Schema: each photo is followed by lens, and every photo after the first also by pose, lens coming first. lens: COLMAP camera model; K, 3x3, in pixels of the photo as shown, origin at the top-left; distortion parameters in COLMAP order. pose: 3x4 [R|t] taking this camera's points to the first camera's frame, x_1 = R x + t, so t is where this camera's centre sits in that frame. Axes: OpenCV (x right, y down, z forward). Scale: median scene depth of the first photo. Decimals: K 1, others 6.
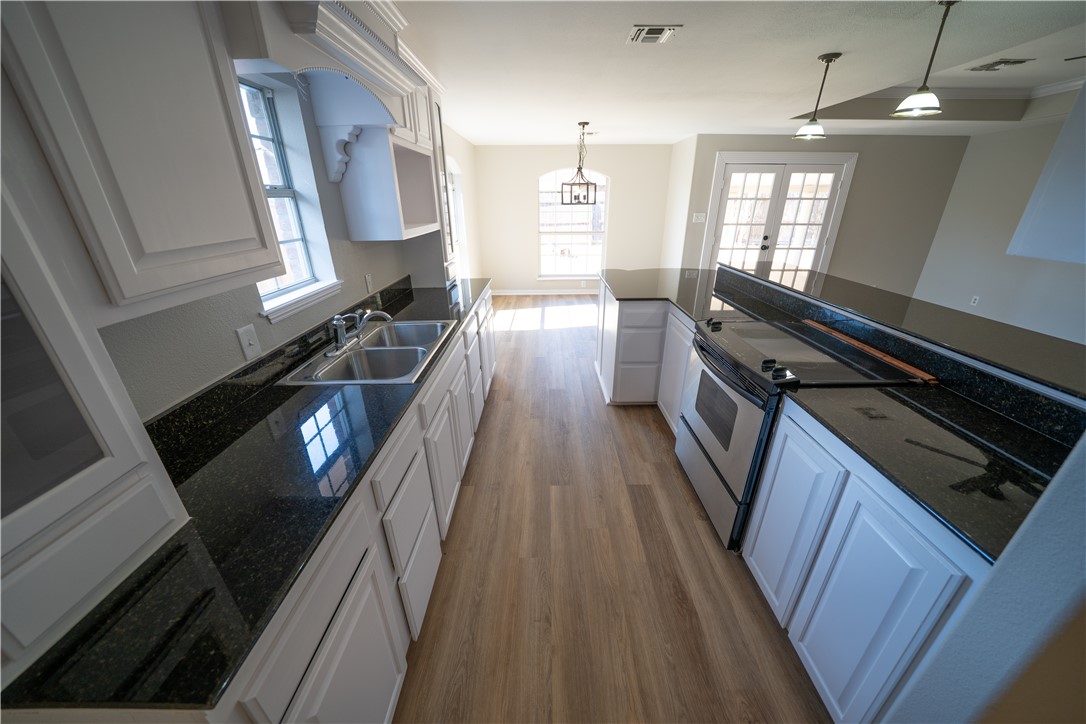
lens RADIAL K [[377.1, 0, 542.6], [0, 377.1, 363.6], [0, 0, 1]] dist [-0.025753, 0.002361]
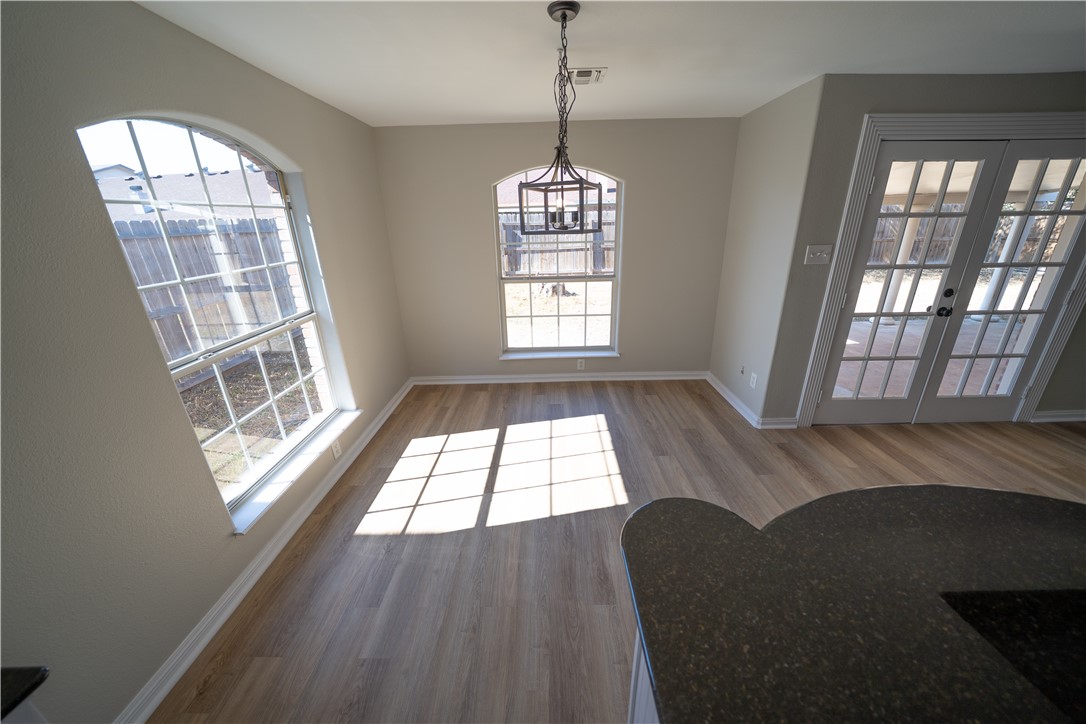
lens RADIAL K [[377.1, 0, 545.9], [0, 377.1, 359.4], [0, 0, 1]] dist [-0.025753, 0.002361]
pose [[0.999871, -0.016056, -0.000503, 0.073397], [0.016004, 0.998355, -0.055048, -0.249328], [0.001386, 0.055033, 0.998484, 0.562631]]
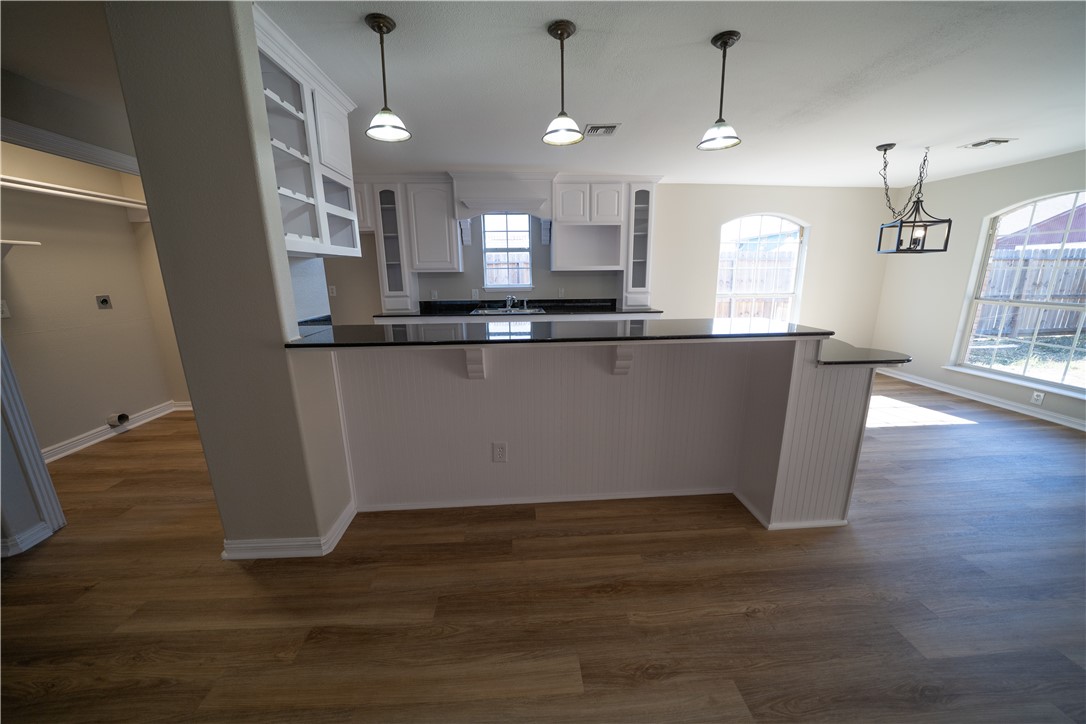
lens RADIAL K [[377.1, 0, 539.4], [0, 377.1, 359.0], [0, 0, 1]] dist [-0.025753, 0.002361]
pose [[0.065678, 0.236730, -0.969353, 0.724341], [-0.383991, 0.902636, 0.194419, -0.119399], [0.920998, 0.359454, 0.150185, 0.344578]]
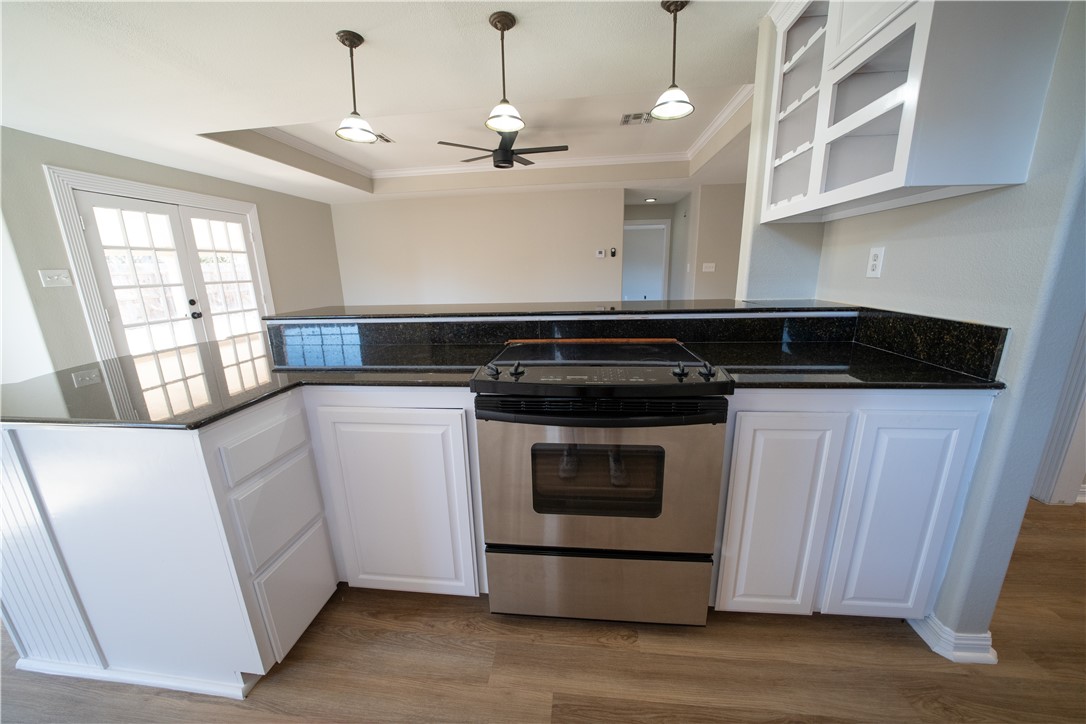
lens RADIAL K [[377.1, 0, 537.2], [0, 377.1, 360.8], [0, 0, 1]] dist [-0.025753, 0.002361]
pose [[0.106133, -0.227295, 0.968025, -0.045927], [0.420766, 0.892334, 0.163390, -0.079407], [-0.900940, 0.389971, 0.190344, 0.335776]]
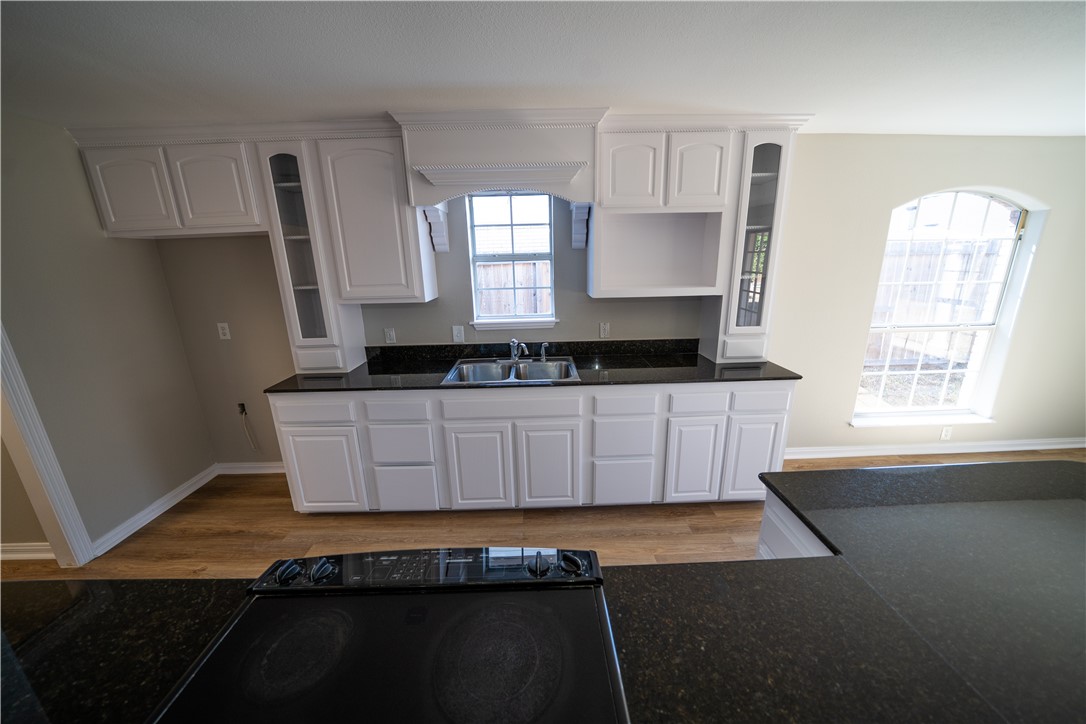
lens RADIAL K [[377.1, 0, 543.1], [0, 377.1, 358.7], [0, 0, 1]] dist [-0.025753, 0.002361]
pose [[0.027329, 0.276935, -0.960500, 0.315142], [-0.373309, 0.894169, 0.247188, -0.171596], [0.927305, 0.351807, 0.127819, 0.337261]]
